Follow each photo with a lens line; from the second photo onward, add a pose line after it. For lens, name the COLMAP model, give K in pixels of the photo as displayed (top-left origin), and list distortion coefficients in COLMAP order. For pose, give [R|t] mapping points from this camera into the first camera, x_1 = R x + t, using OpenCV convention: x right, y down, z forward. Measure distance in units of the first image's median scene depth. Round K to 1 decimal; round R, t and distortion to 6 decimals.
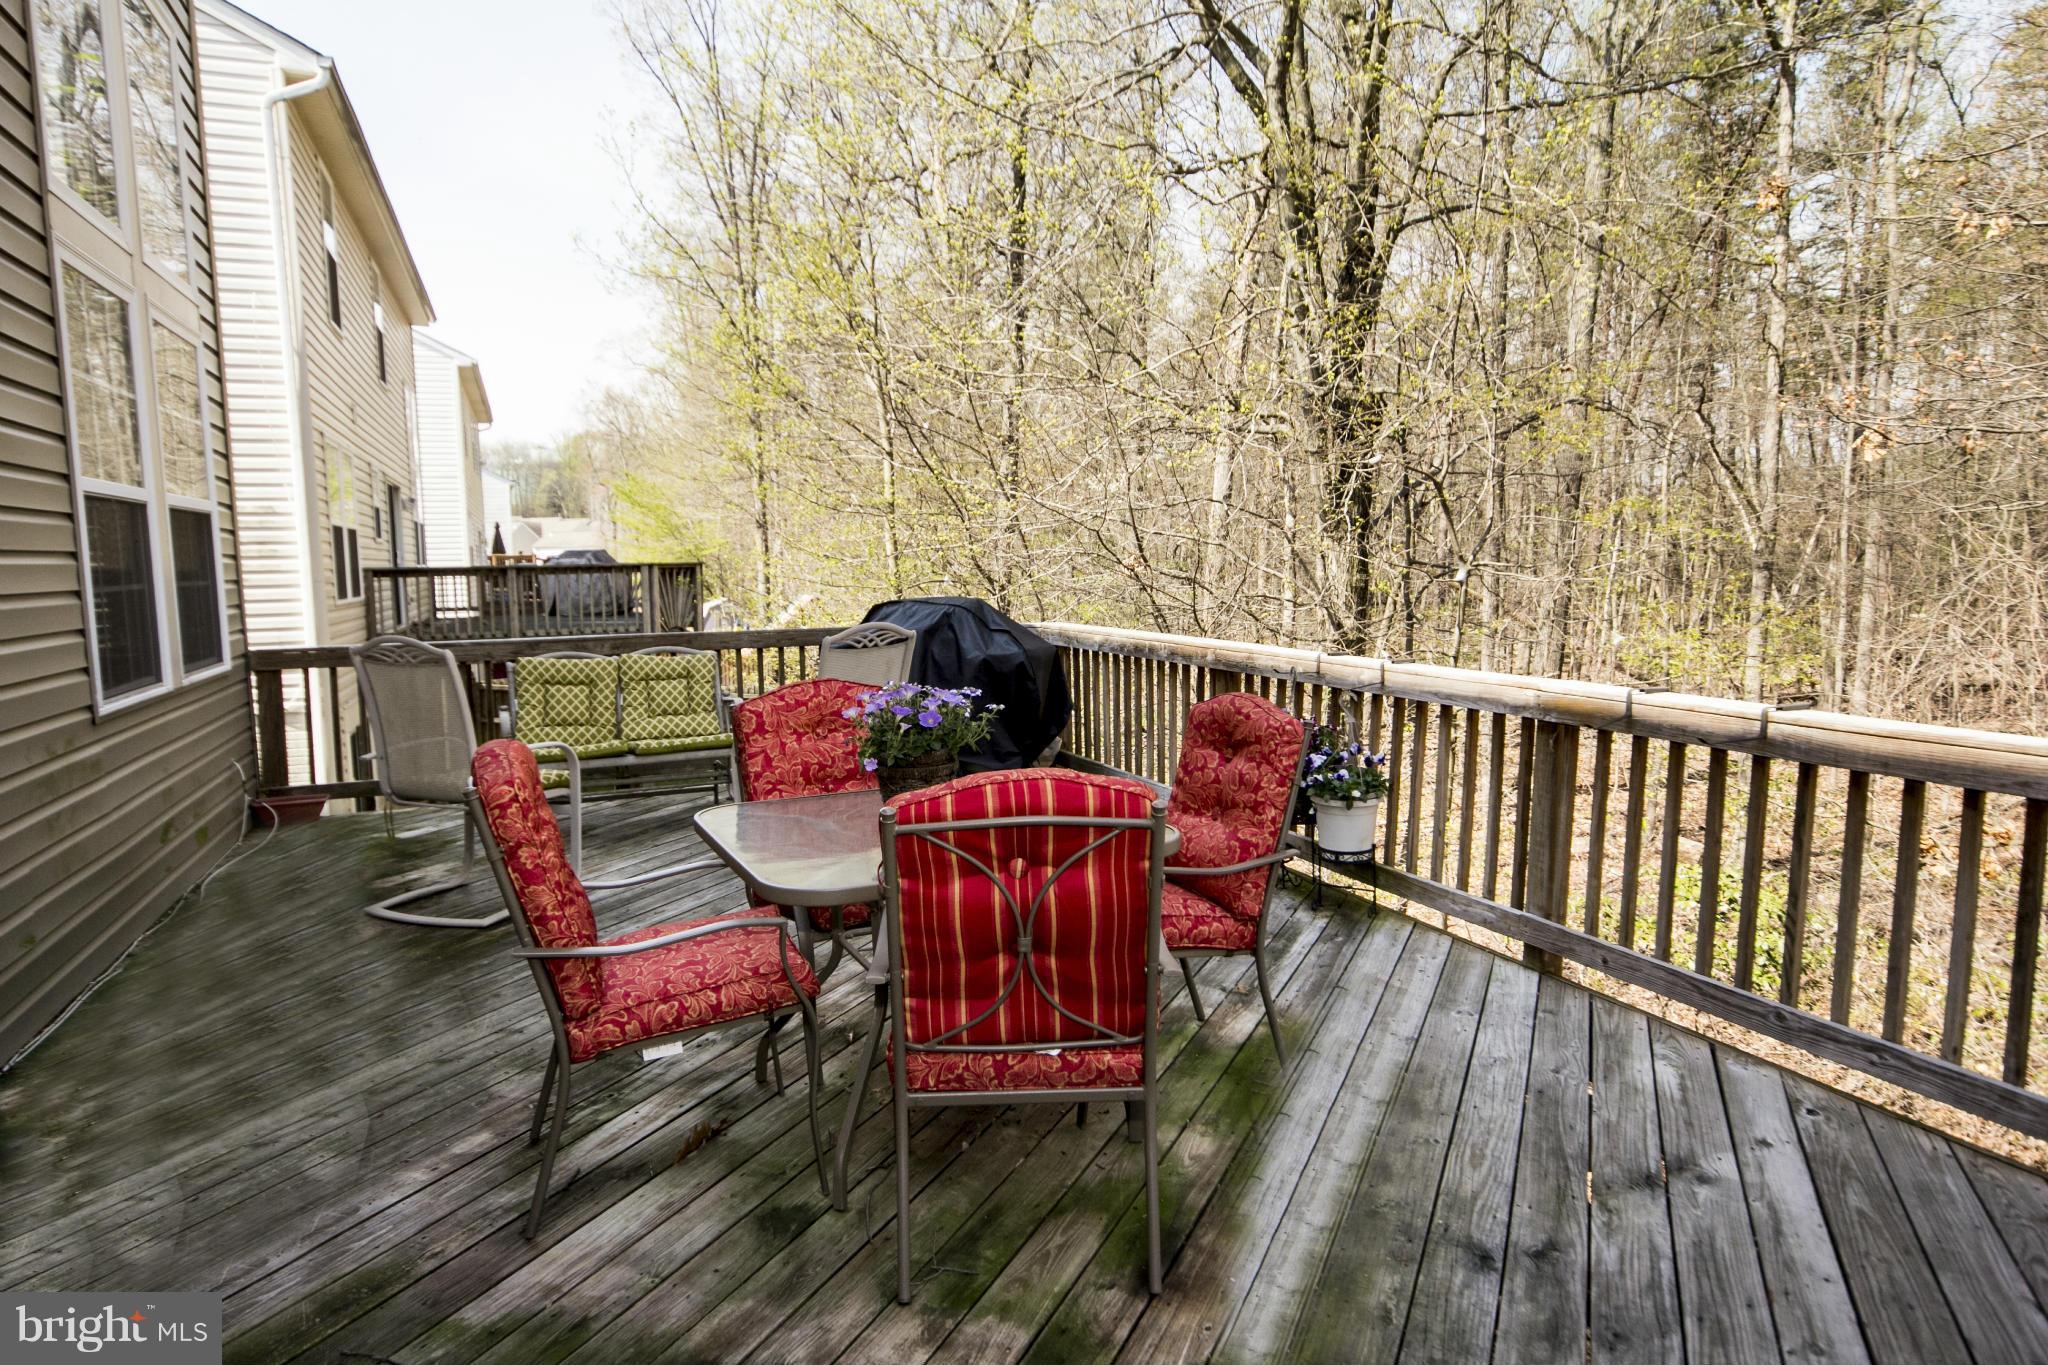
lens RADIAL K [[1046.5, 0, 1048.8], [0, 1046.5, 685.1], [0, 0, 1]] dist [-0.001414, 0.017429]
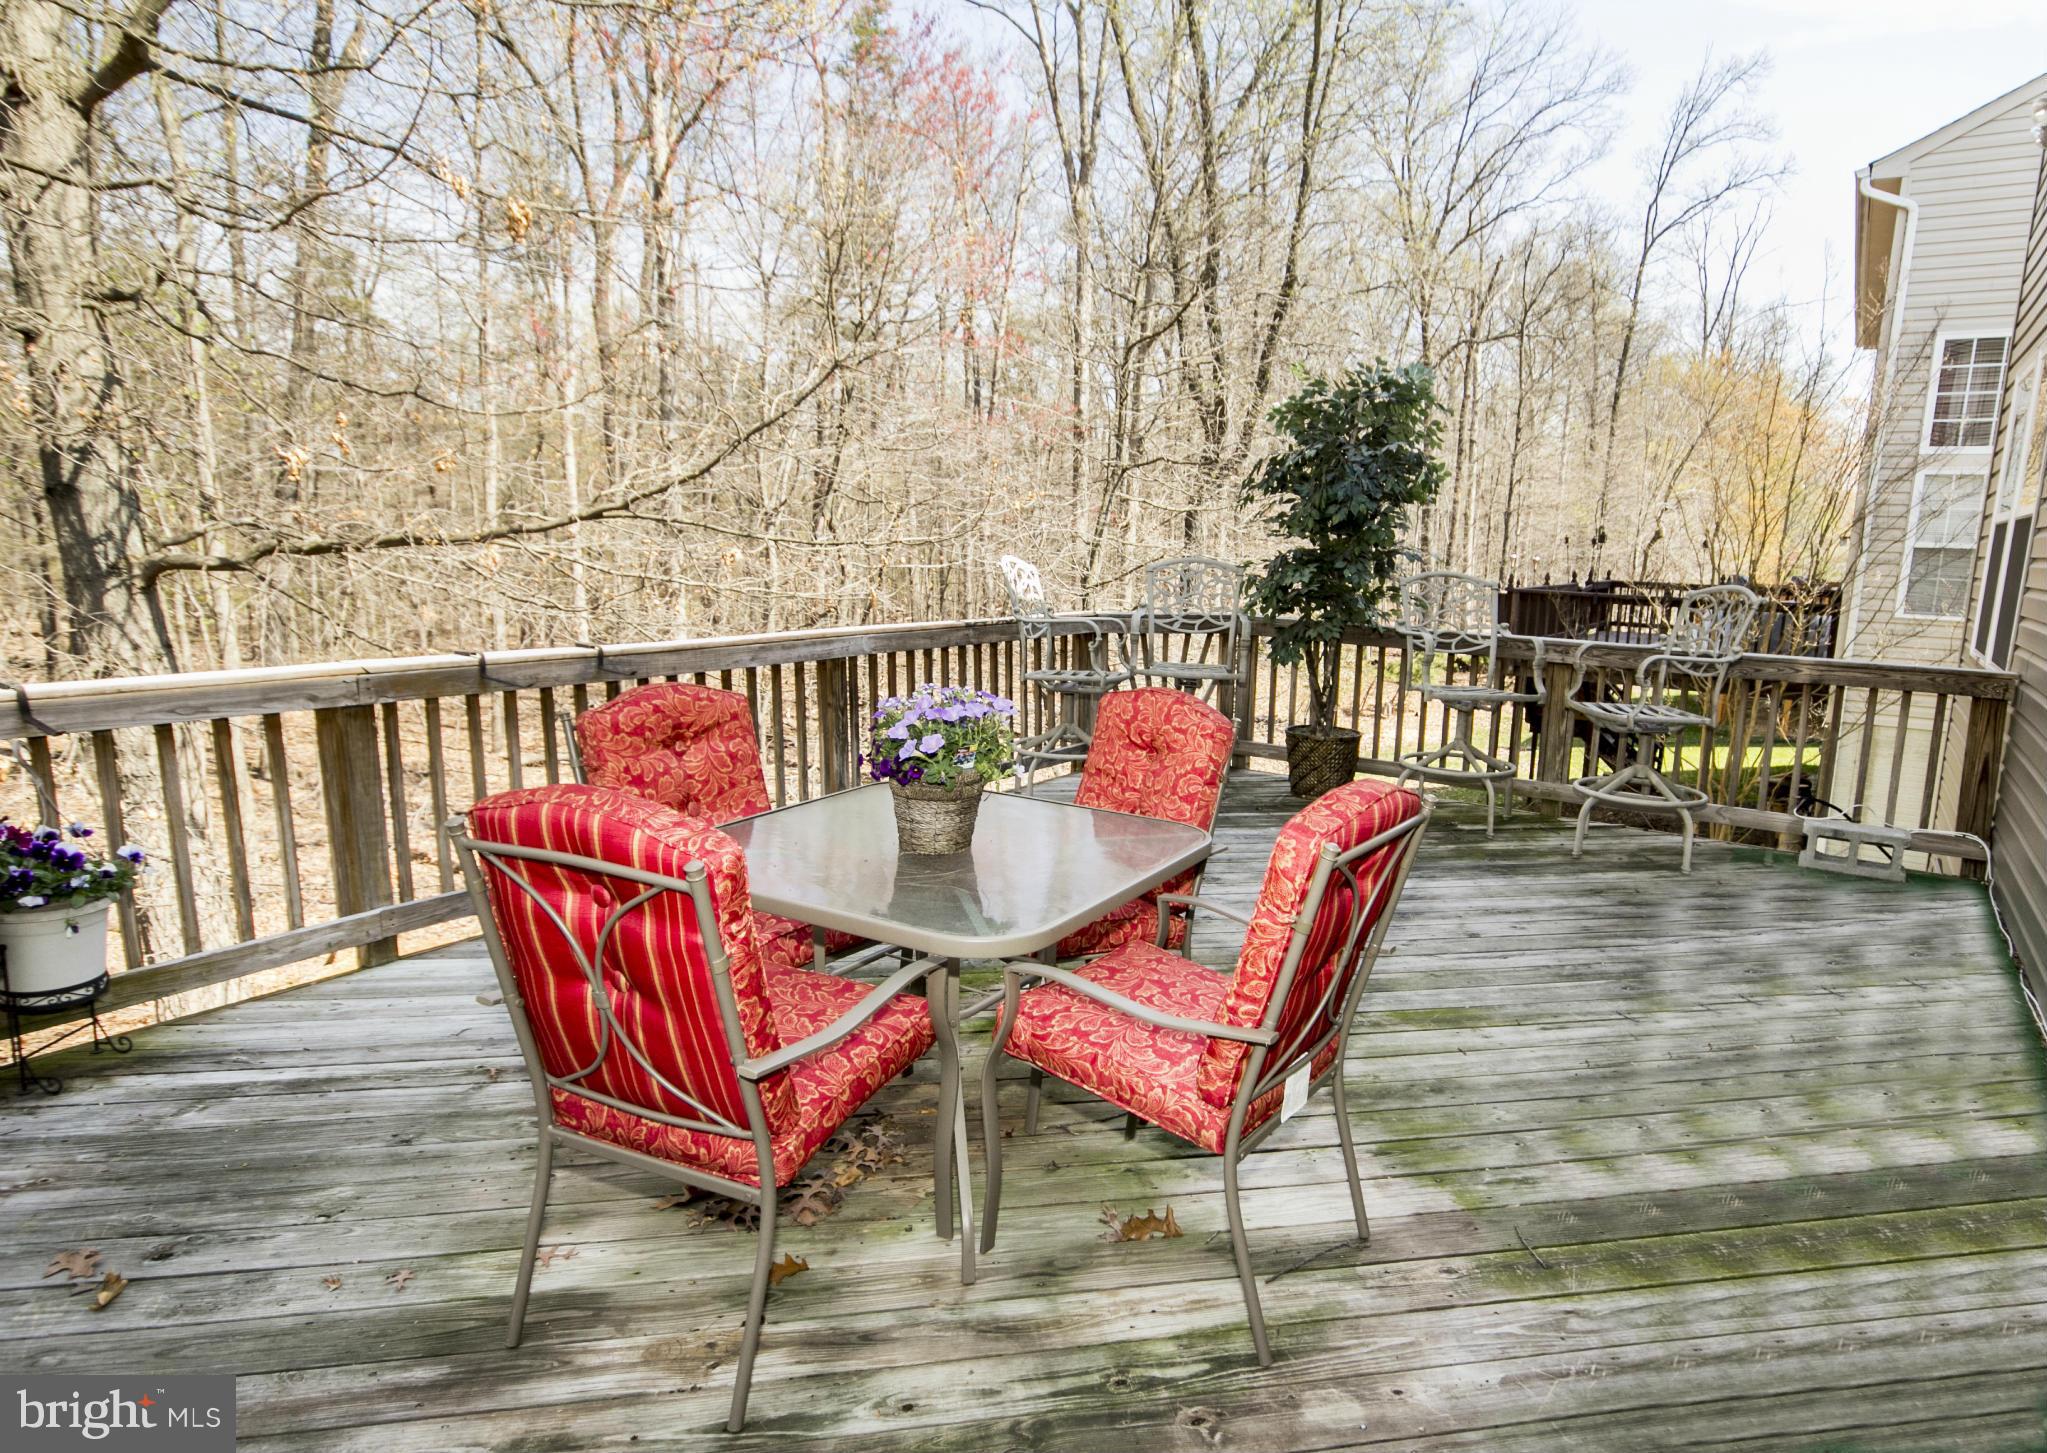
lens RADIAL K [[957.1, 0, 1023.5], [0, 957.1, 726.5], [0, 0, 1]] dist [-0.000912, -0.000152]
pose [[-0.390820, -0.174627, 0.903750, -0.531911], [0.104907, 0.966991, 0.232213, -0.083634], [-0.914469, 0.185563, -0.359600, 0.741248]]
